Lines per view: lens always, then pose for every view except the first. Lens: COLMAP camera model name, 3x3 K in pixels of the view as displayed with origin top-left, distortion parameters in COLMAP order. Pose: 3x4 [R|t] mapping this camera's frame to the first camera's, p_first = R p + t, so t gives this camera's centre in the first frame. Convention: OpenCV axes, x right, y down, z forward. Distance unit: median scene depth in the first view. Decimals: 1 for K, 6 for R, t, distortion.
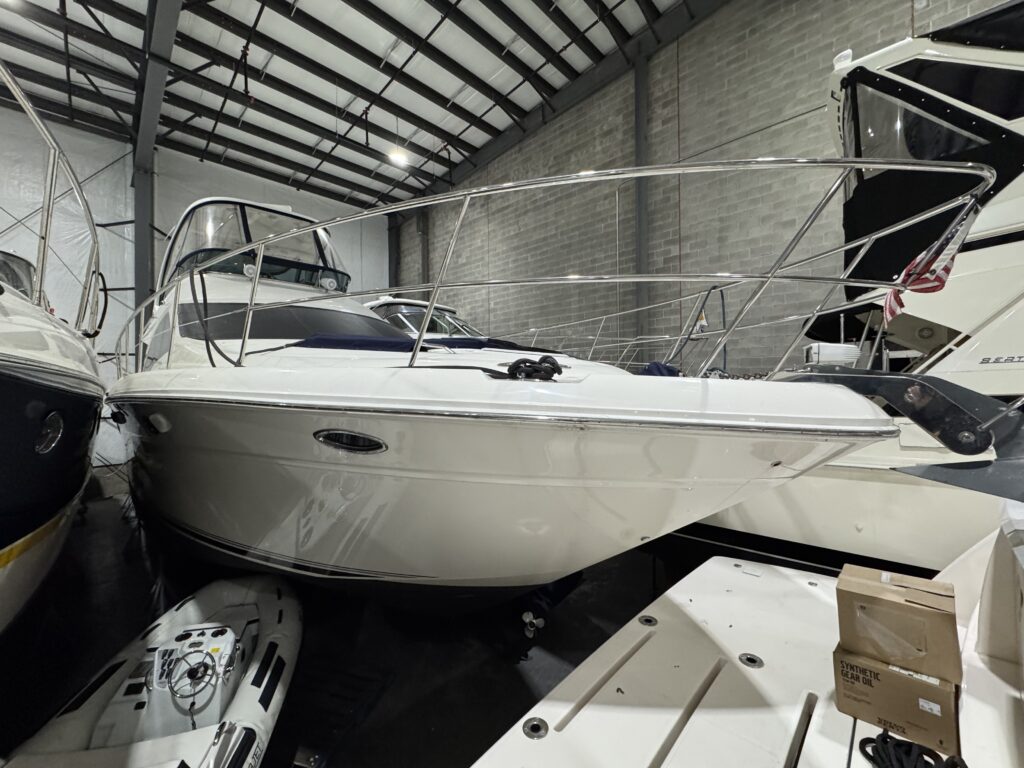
lens RADIAL K [[407.5, 0, 516.5], [0, 407.5, 382.8], [0, 0, 1]] dist [-0.004511, -0.000796]
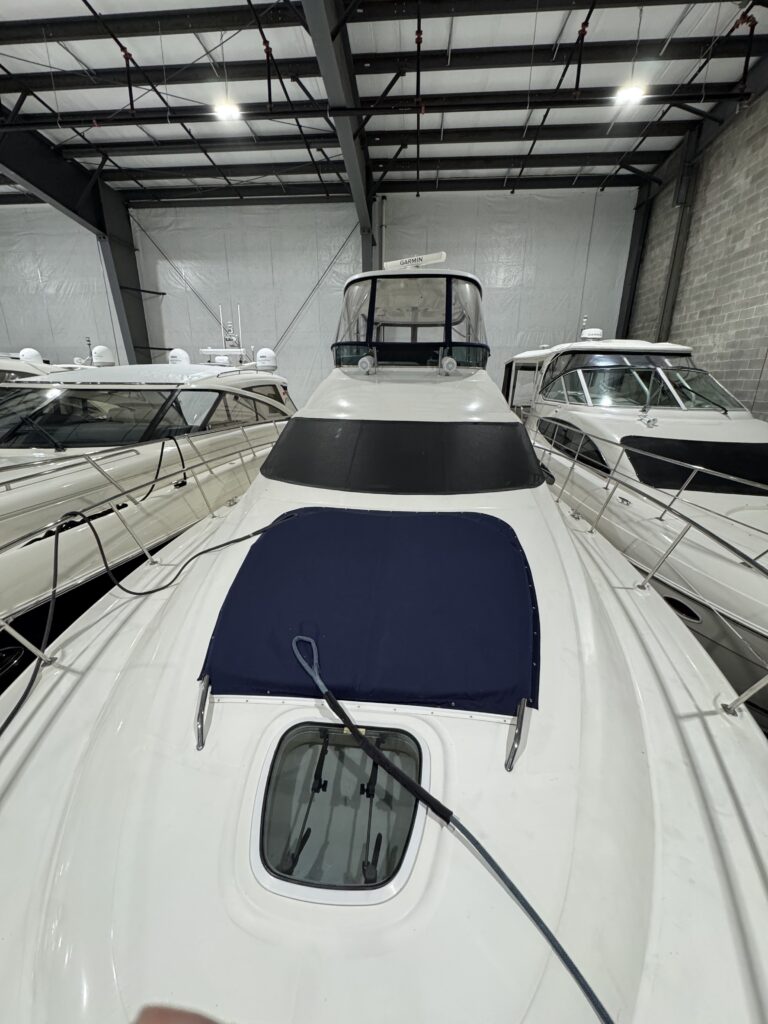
lens RADIAL K [[407.5, 0, 378.0], [0, 407.5, 512.1], [0, 0, 1]] dist [-0.004511, -0.000796]
pose [[0.626634, 0.247428, -0.738992, 0.069115], [-0.019546, 0.952952, 0.302491, -0.115852], [0.779069, -0.175107, 0.601988, 0.206901]]
